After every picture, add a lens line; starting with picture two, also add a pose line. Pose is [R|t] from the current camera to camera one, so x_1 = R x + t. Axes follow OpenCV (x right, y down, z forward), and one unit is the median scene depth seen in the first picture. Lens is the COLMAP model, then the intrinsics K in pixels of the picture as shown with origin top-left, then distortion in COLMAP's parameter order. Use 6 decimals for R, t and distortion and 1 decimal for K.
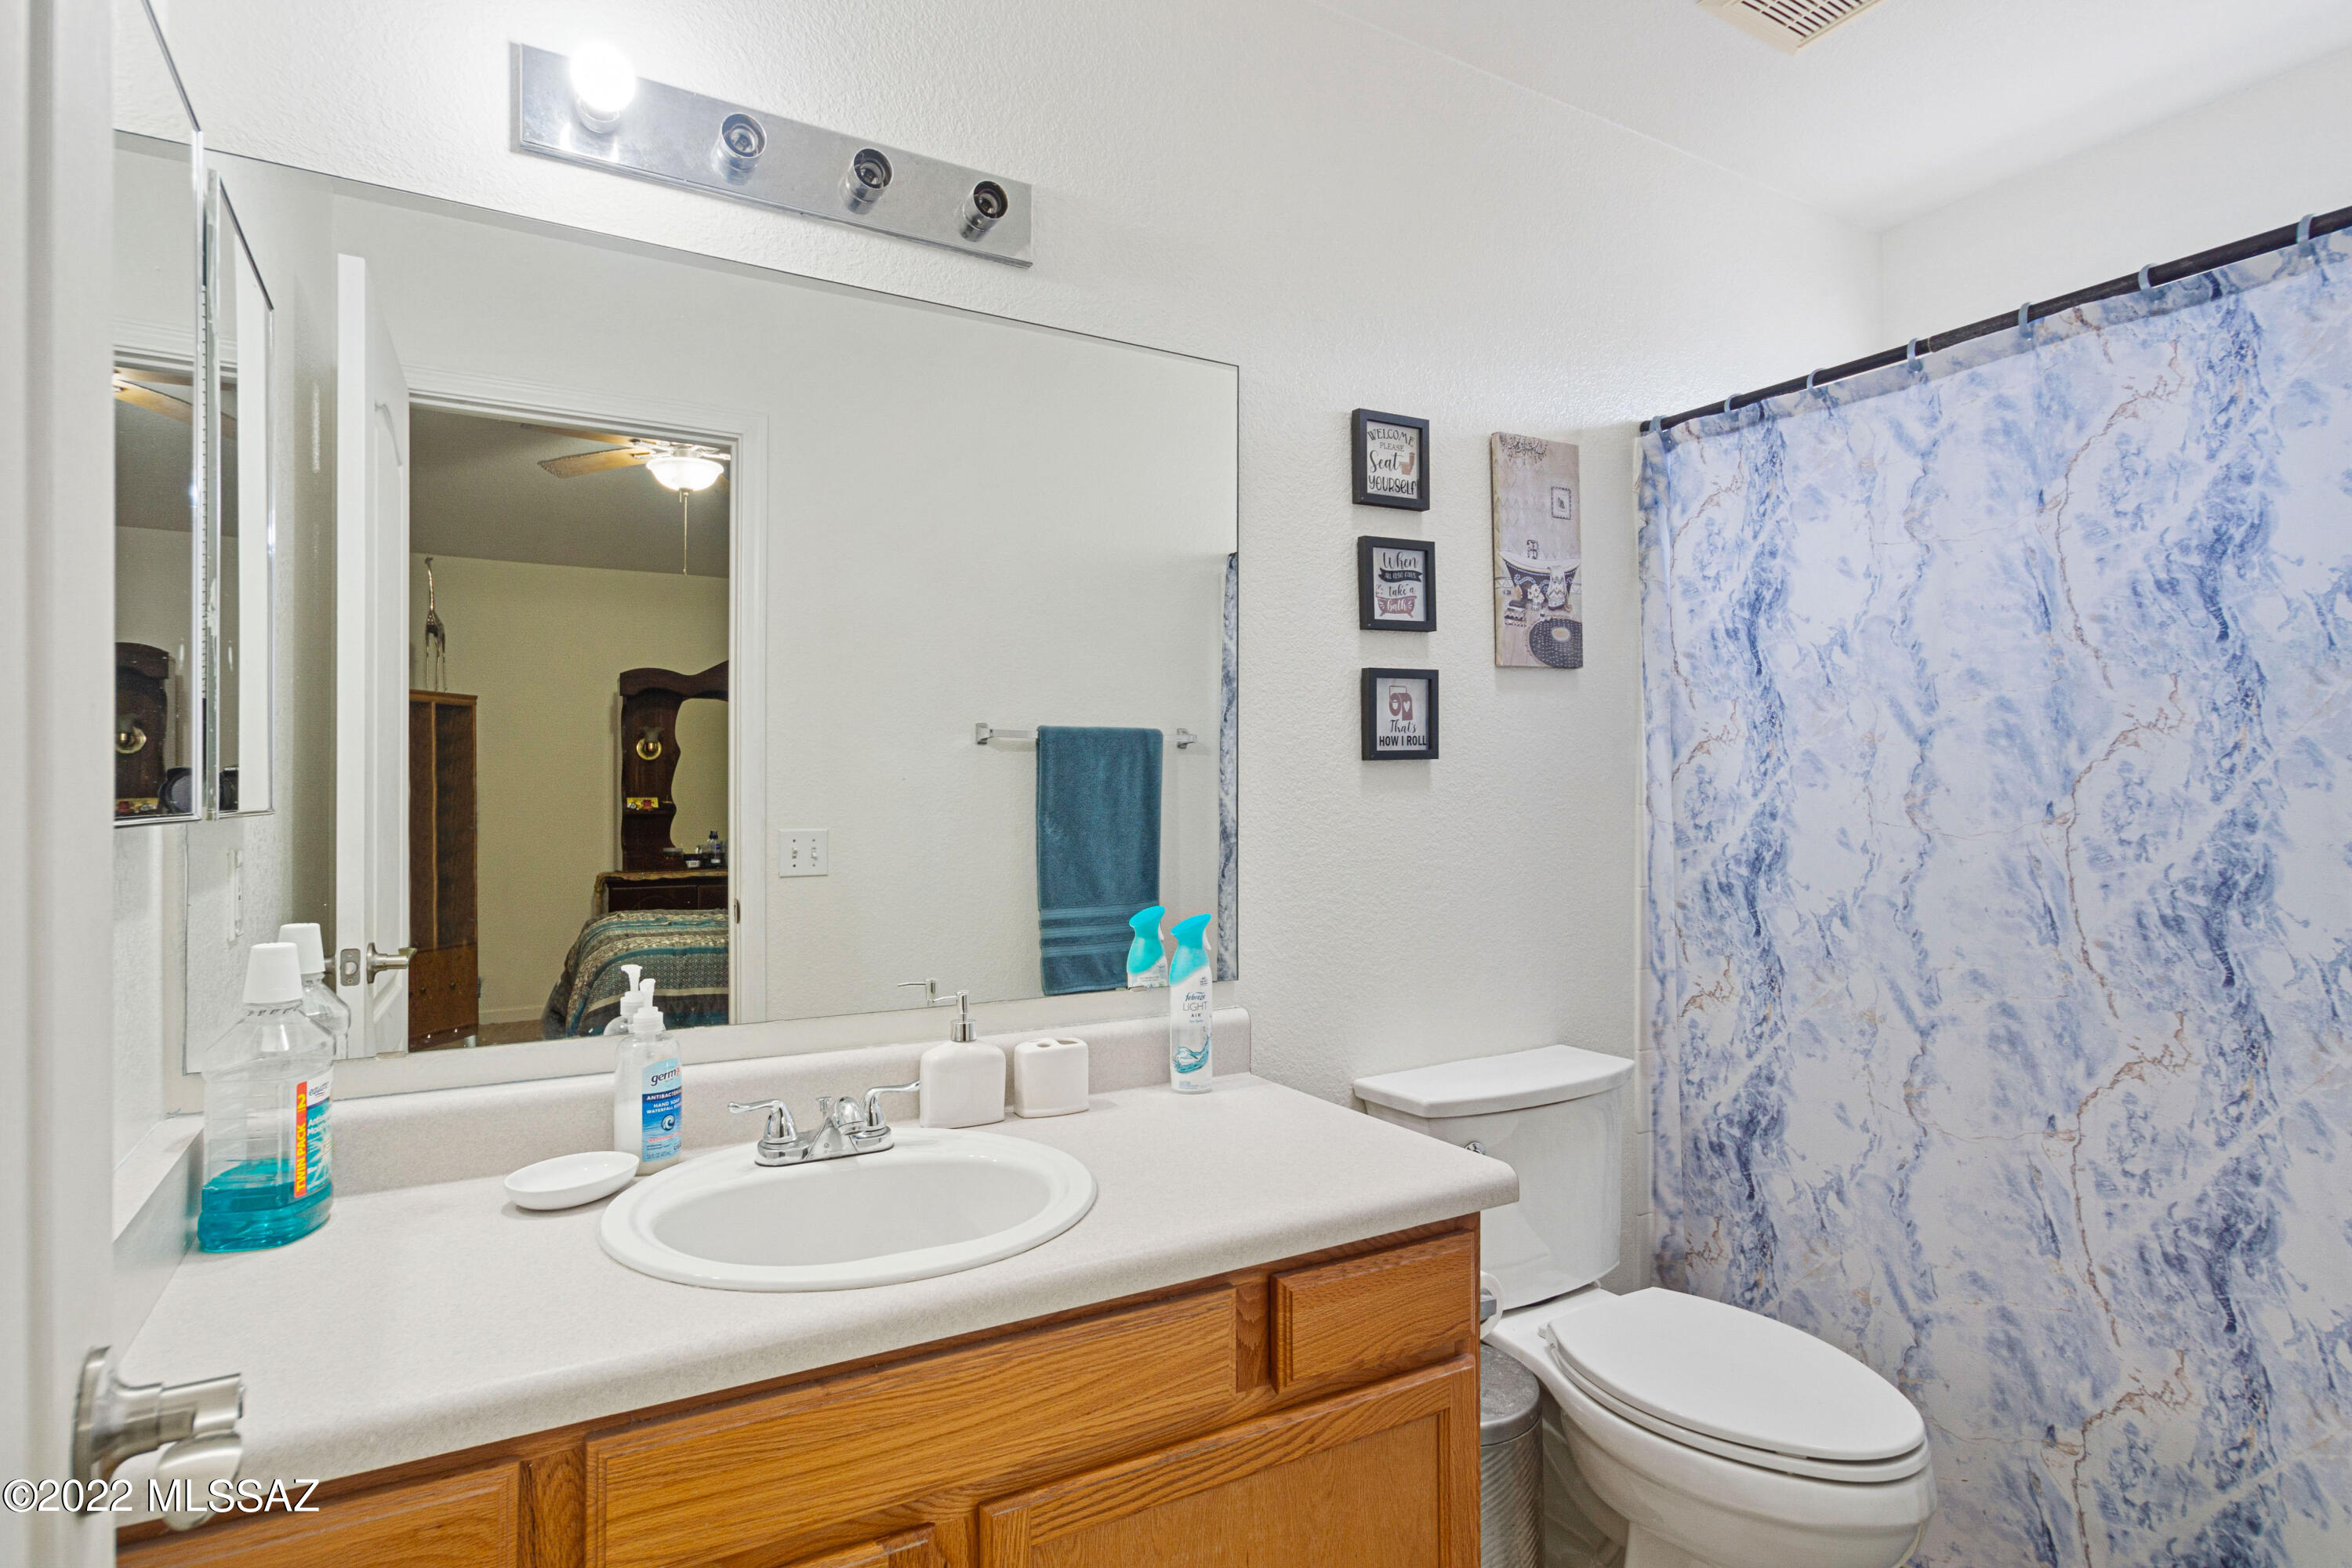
lens RADIAL K [[1211.2, 0, 1175.3], [0, 1211.2, 791.3], [0, 0, 1]] dist [0.001424, 0.001415]
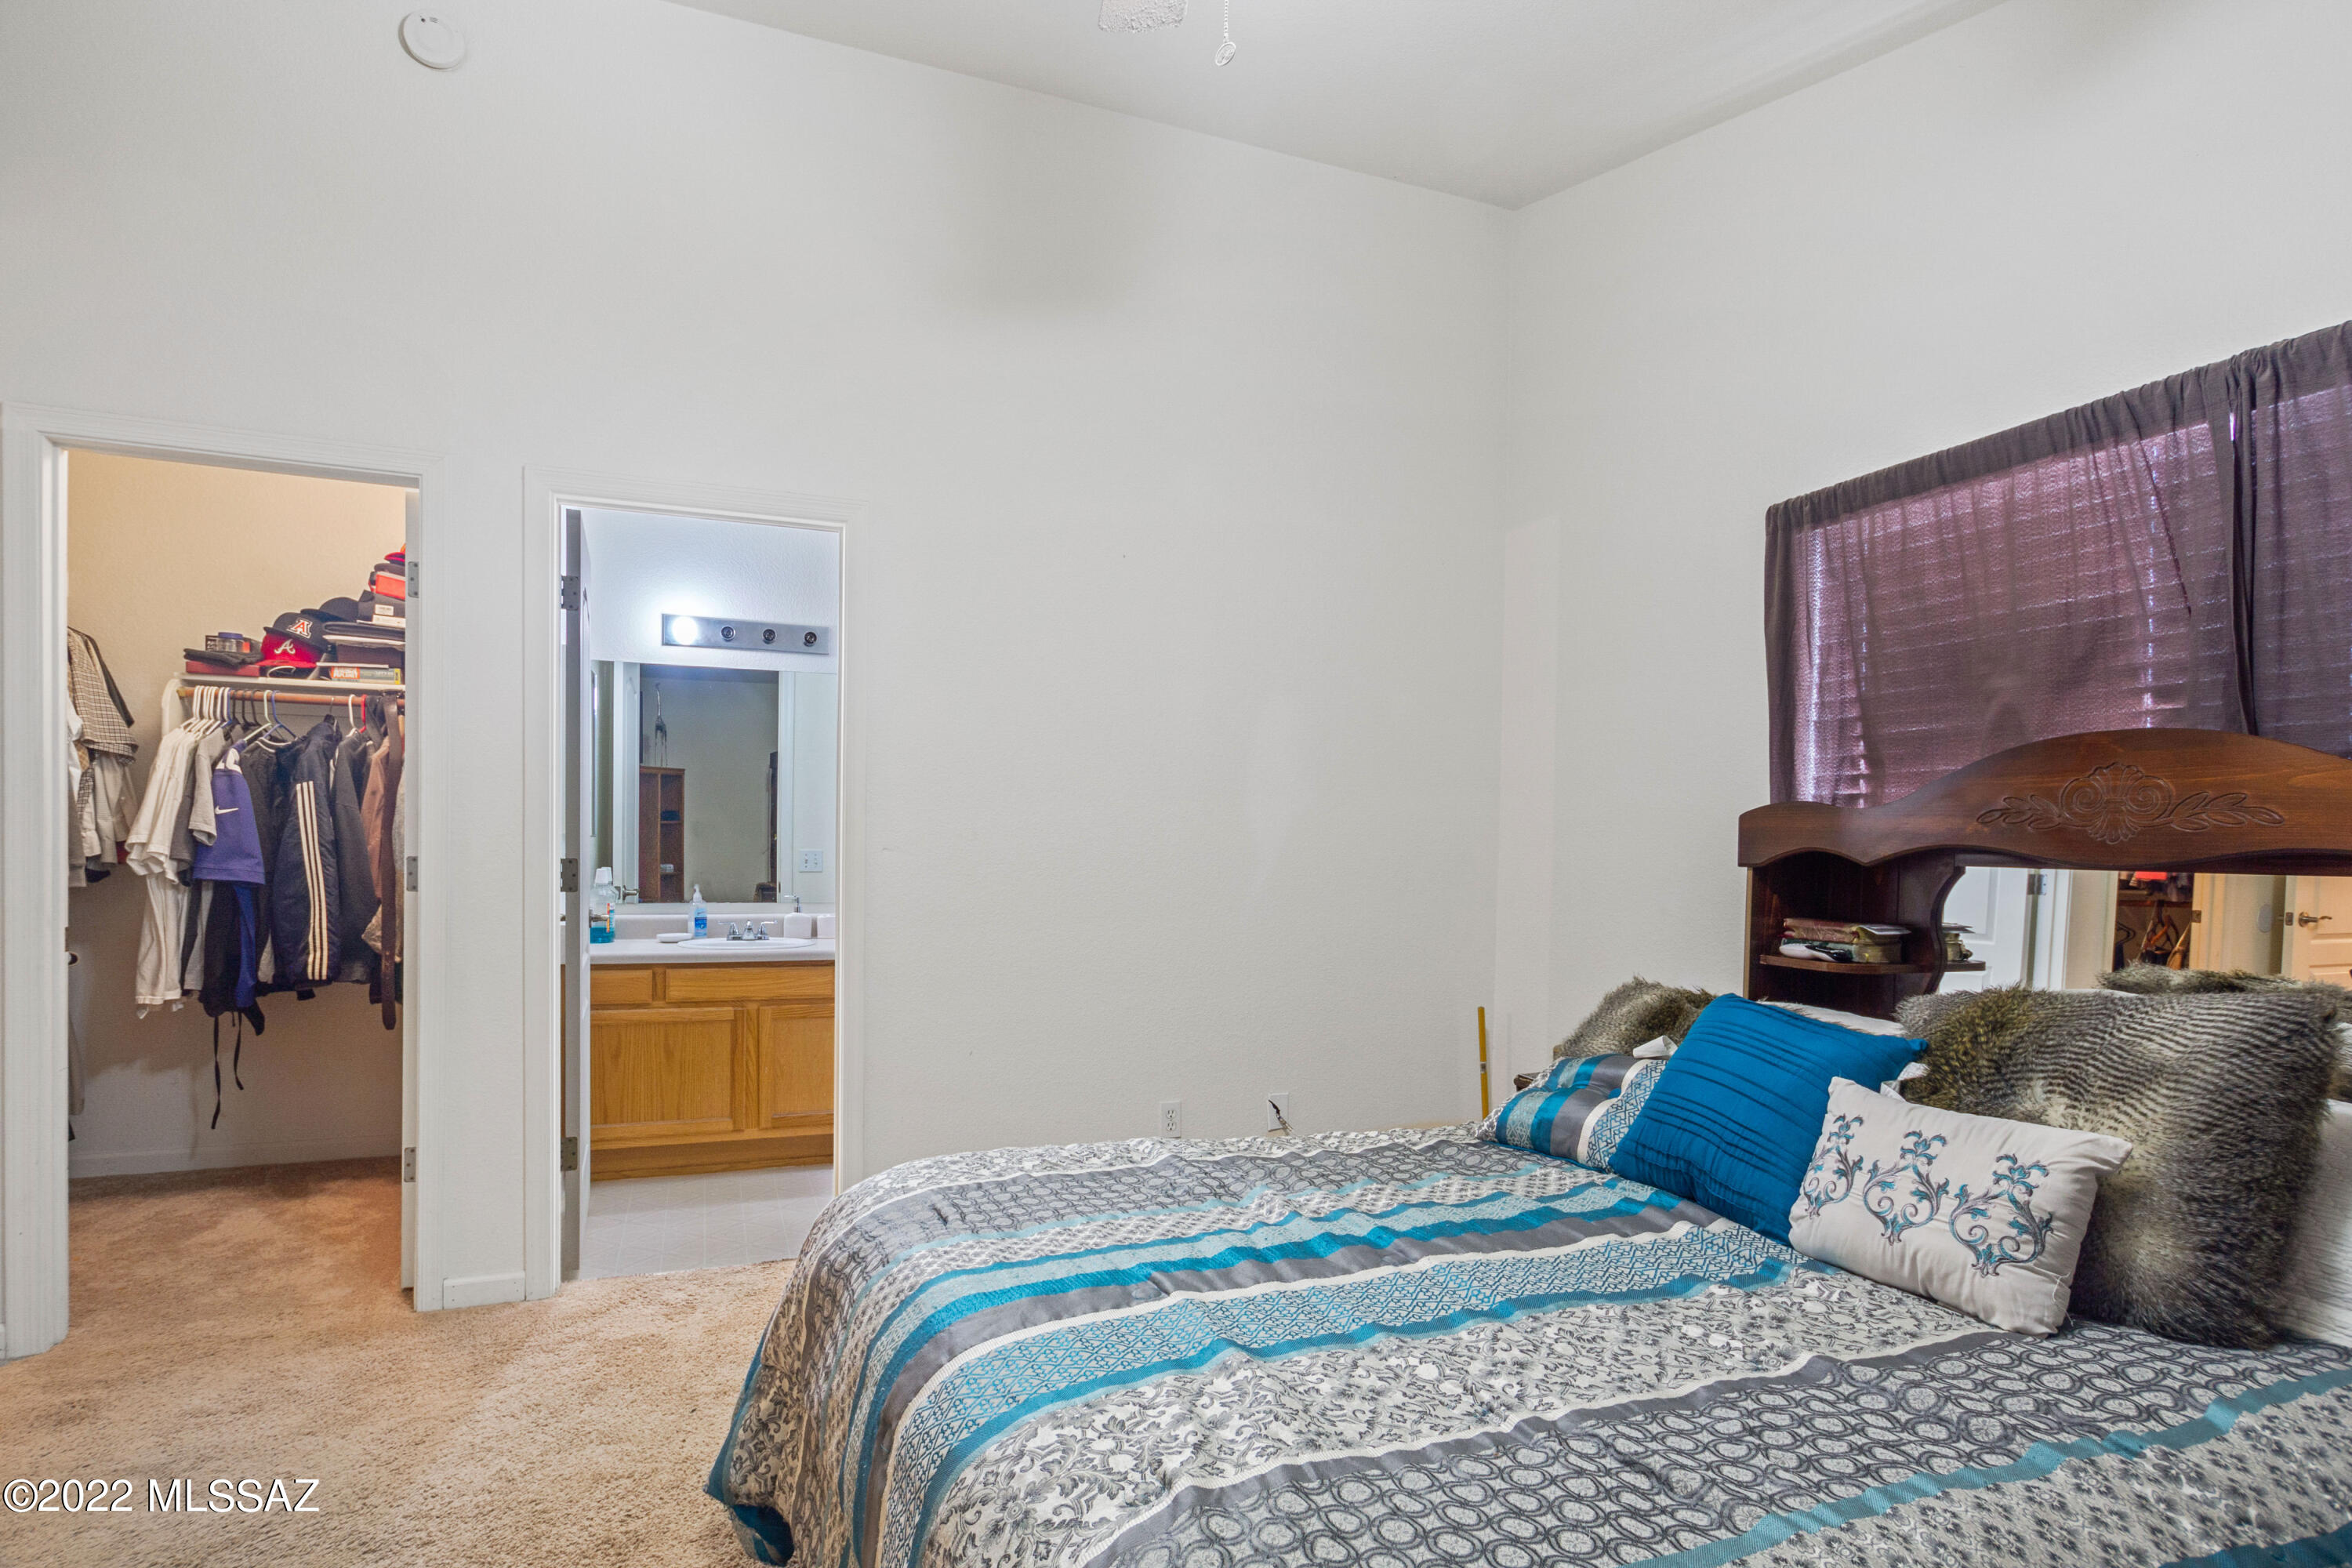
lens RADIAL K [[1211.2, 0, 1170.1], [0, 1211.2, 852.7], [0, 0, 1]] dist [0.001424, 0.001415]
pose [[0.986379, 0.008664, -0.164261, 1.314752], [-0.004722, 0.999692, 0.024378, -0.029842], [0.164421, -0.023270, 0.986116, -1.966580]]
